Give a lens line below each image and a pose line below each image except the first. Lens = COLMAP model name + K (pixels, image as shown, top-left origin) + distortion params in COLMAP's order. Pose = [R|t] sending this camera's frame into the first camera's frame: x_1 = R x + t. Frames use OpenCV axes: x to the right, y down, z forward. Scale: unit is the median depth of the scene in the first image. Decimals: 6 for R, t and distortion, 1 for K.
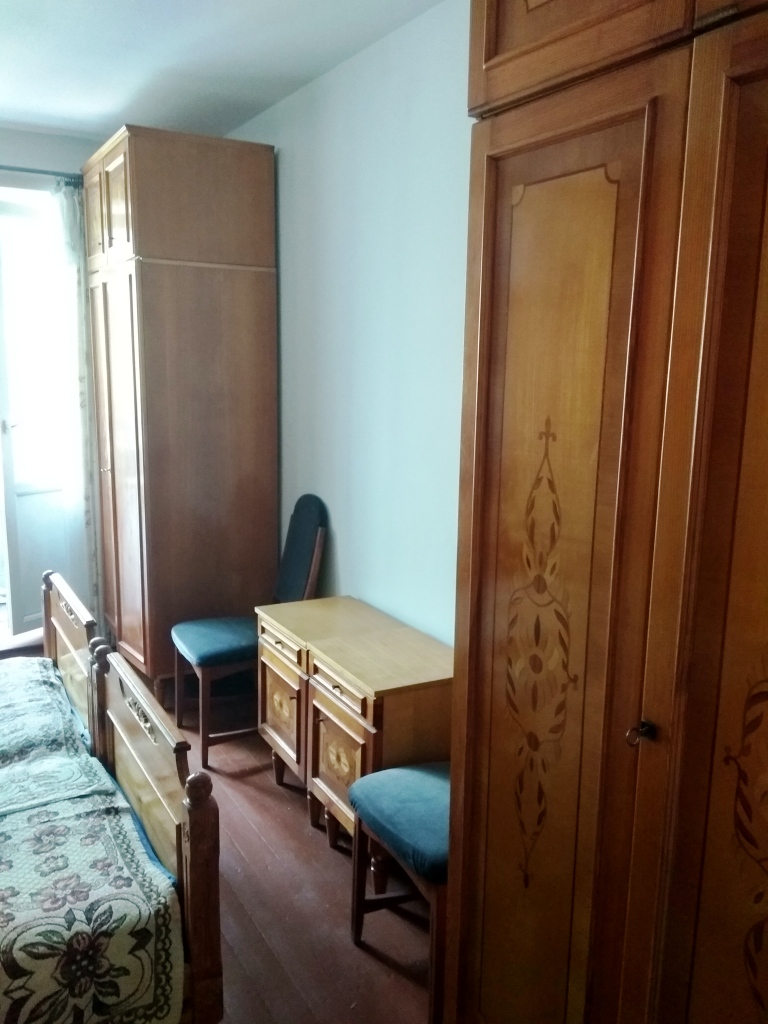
lens RADIAL K [[841.8, 0, 369.2], [0, 841.8, 511.1], [0, 0, 1]] dist [0.114883, -0.156647]
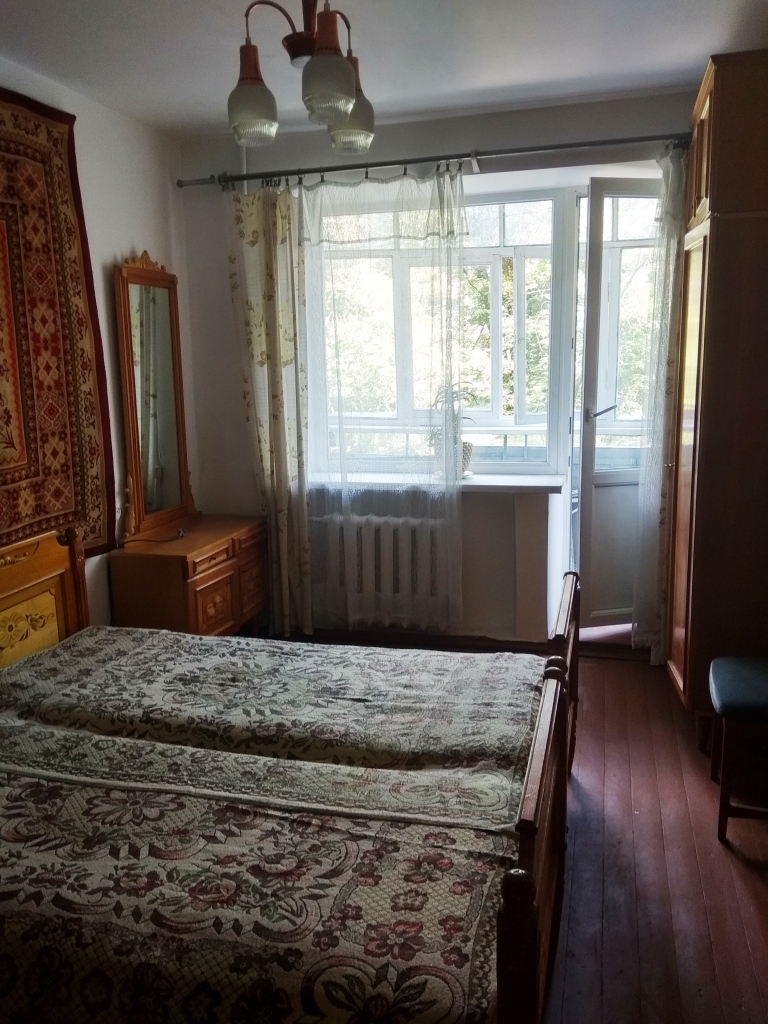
lens RADIAL K [[841.8, 0, 369.2], [0, 841.8, 511.1], [0, 0, 1]] dist [0.114883, -0.156647]
pose [[0.710389, 0.101929, -0.696390, 0.173161], [-0.089687, 0.994501, 0.054072, -0.040505], [0.698072, 0.024045, 0.715624, 0.278625]]
